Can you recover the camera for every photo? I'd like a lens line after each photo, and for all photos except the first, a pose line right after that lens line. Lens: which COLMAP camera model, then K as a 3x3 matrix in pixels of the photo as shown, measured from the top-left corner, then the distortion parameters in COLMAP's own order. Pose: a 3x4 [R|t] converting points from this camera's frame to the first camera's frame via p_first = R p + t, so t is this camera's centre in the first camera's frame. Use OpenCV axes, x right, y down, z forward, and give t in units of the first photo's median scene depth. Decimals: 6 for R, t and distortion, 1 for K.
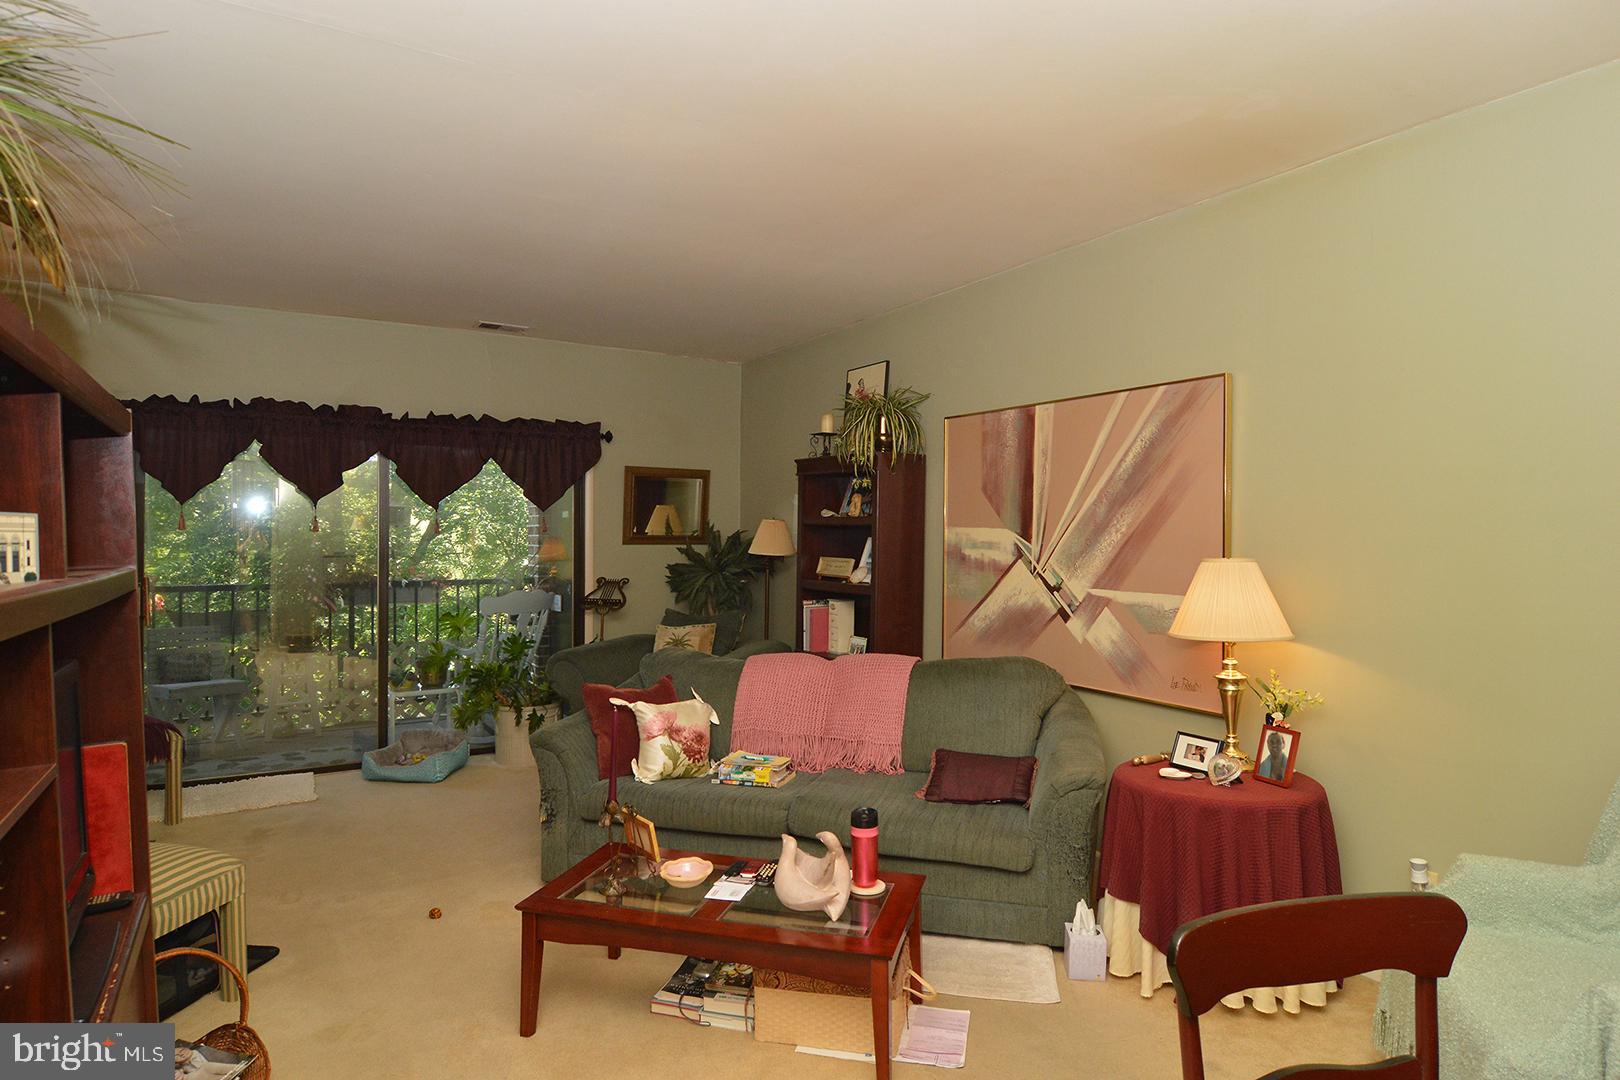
lens RADIAL K [[879.9, 0, 802.2], [0, 879.9, 535.7], [0, 0, 1]] dist [-0.011684, -0.006403]
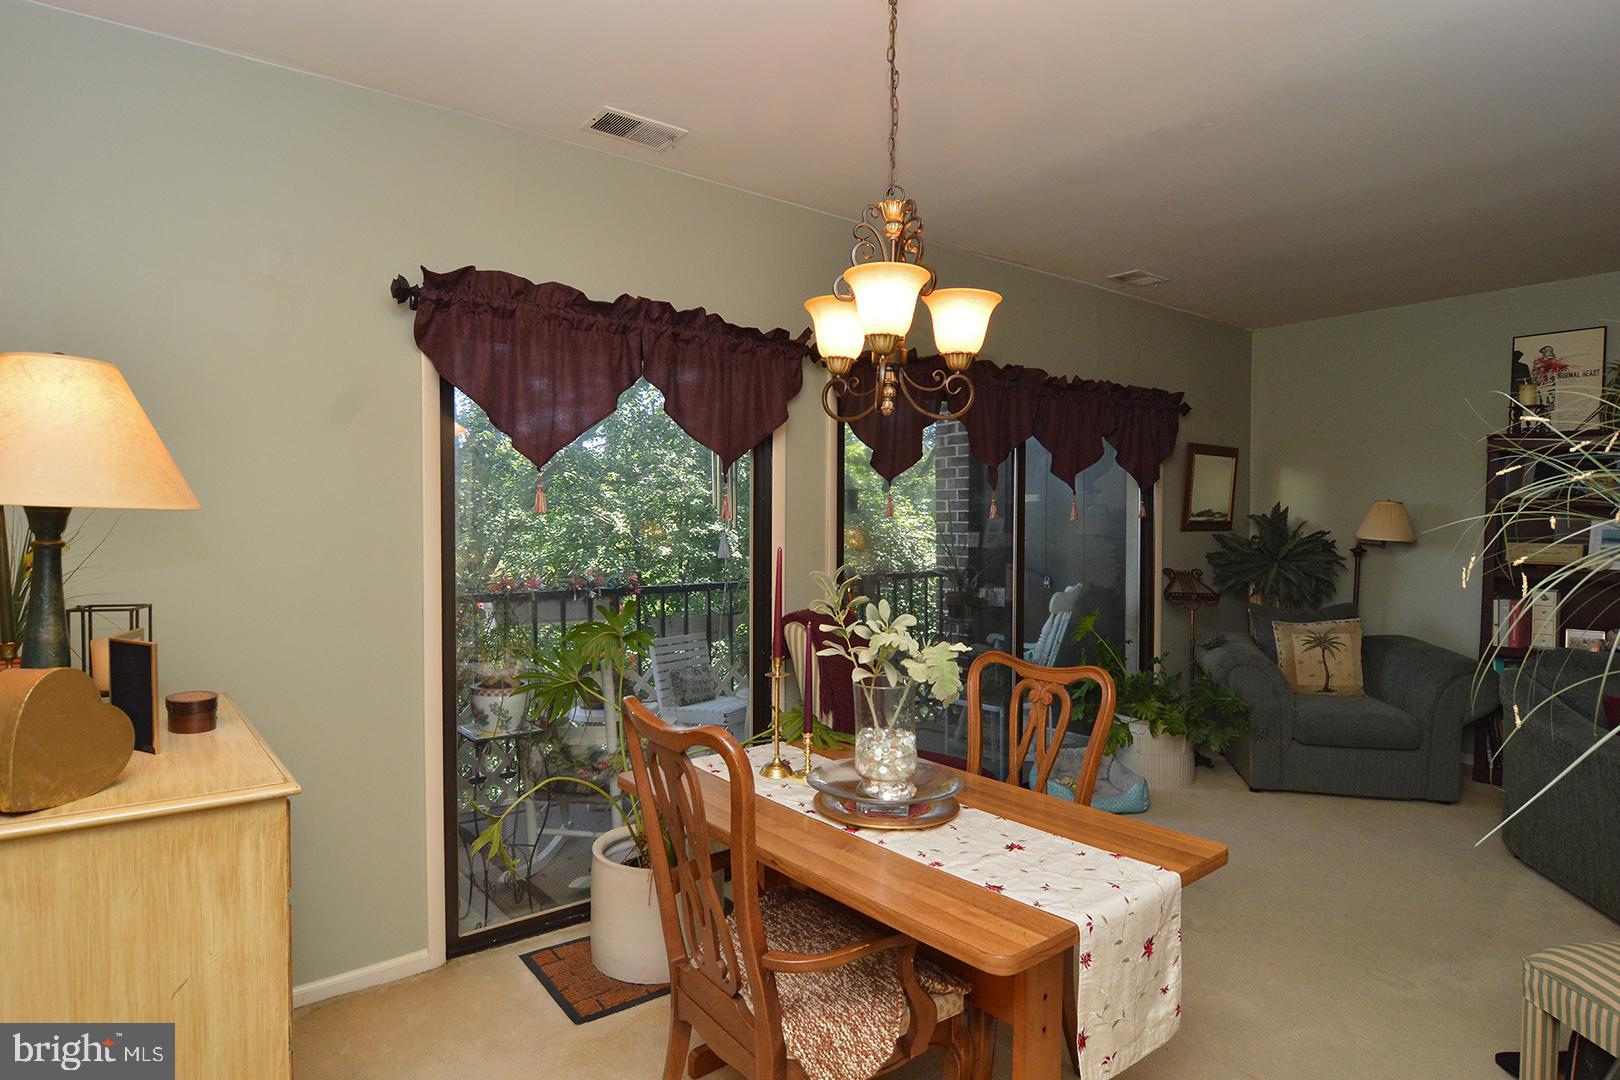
lens RADIAL K [[879.9, 0, 809.8], [0, 879.9, 533.8], [0, 0, 1]] dist [-0.011684, -0.006403]
pose [[0.993384, -0.001120, 0.114834, -1.030844], [-0.000283, 0.999926, 0.012197, 0.006219], [-0.114839, -0.012149, 0.993310, 0.249434]]
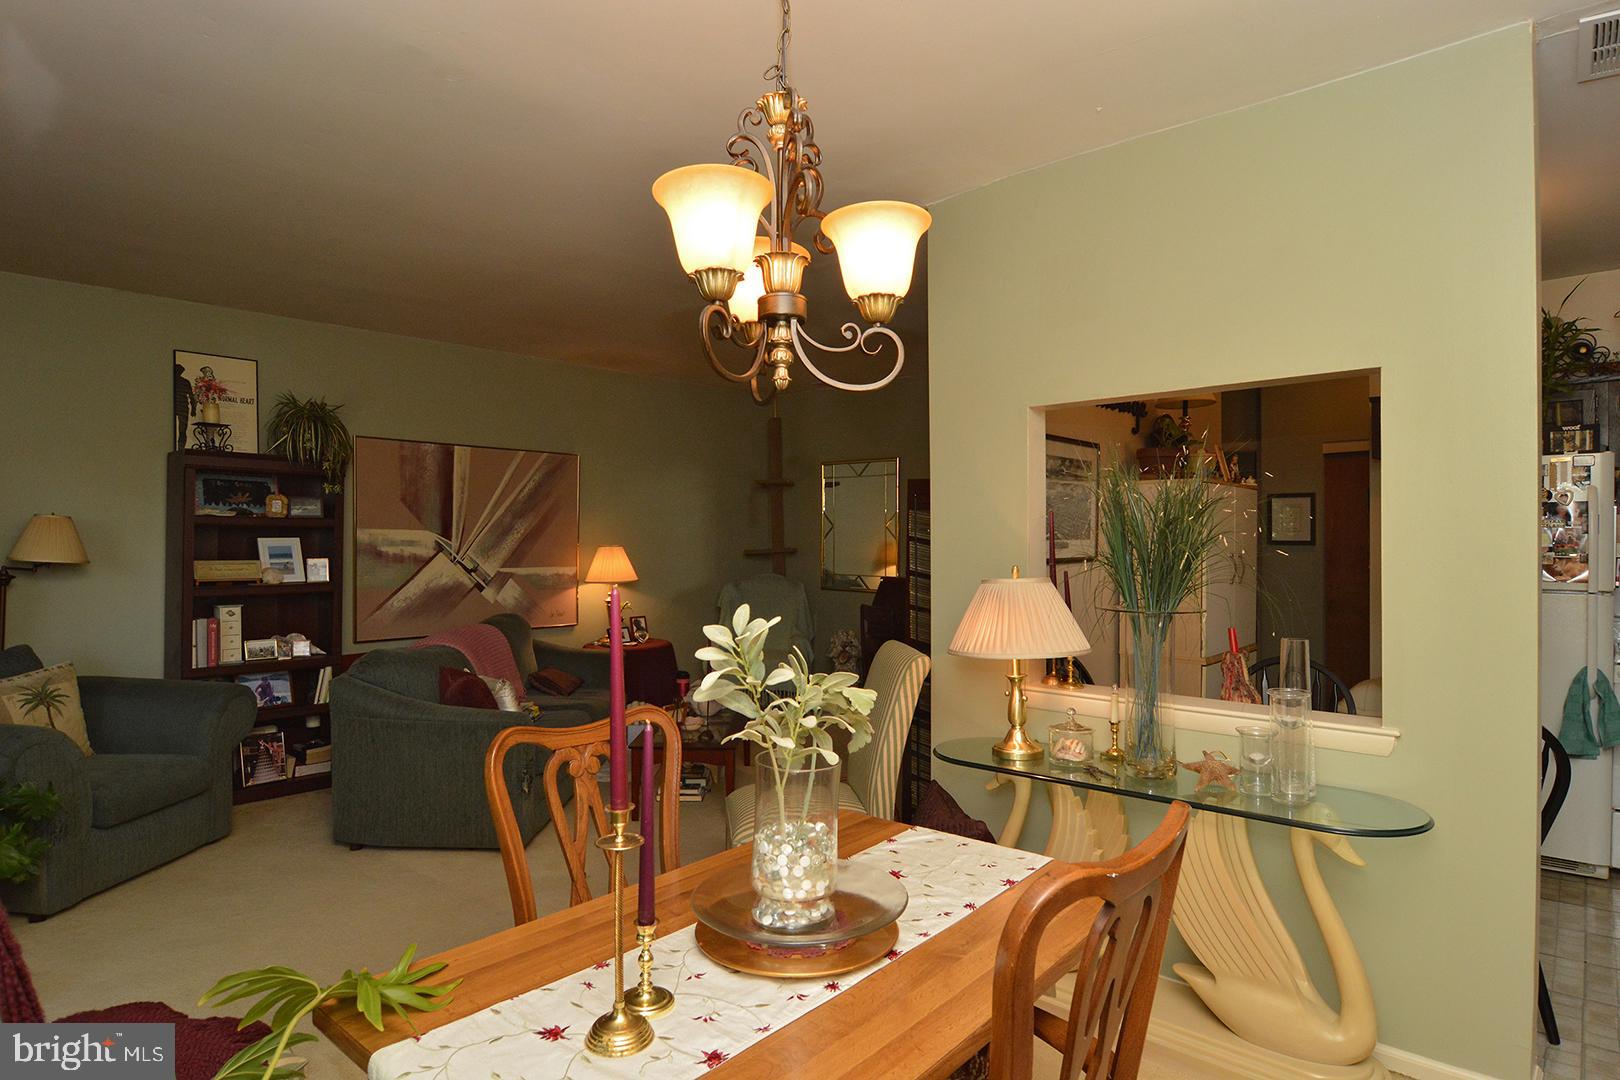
lens RADIAL K [[879.9, 0, 801.8], [0, 879.9, 535.2], [0, 0, 1]] dist [-0.011684, -0.006403]
pose [[-0.264825, 0.002995, 0.964292, -1.277693], [0.007002, 0.999975, -0.001183, 0.005196], [-0.964271, 0.006439, -0.264839, 0.831569]]
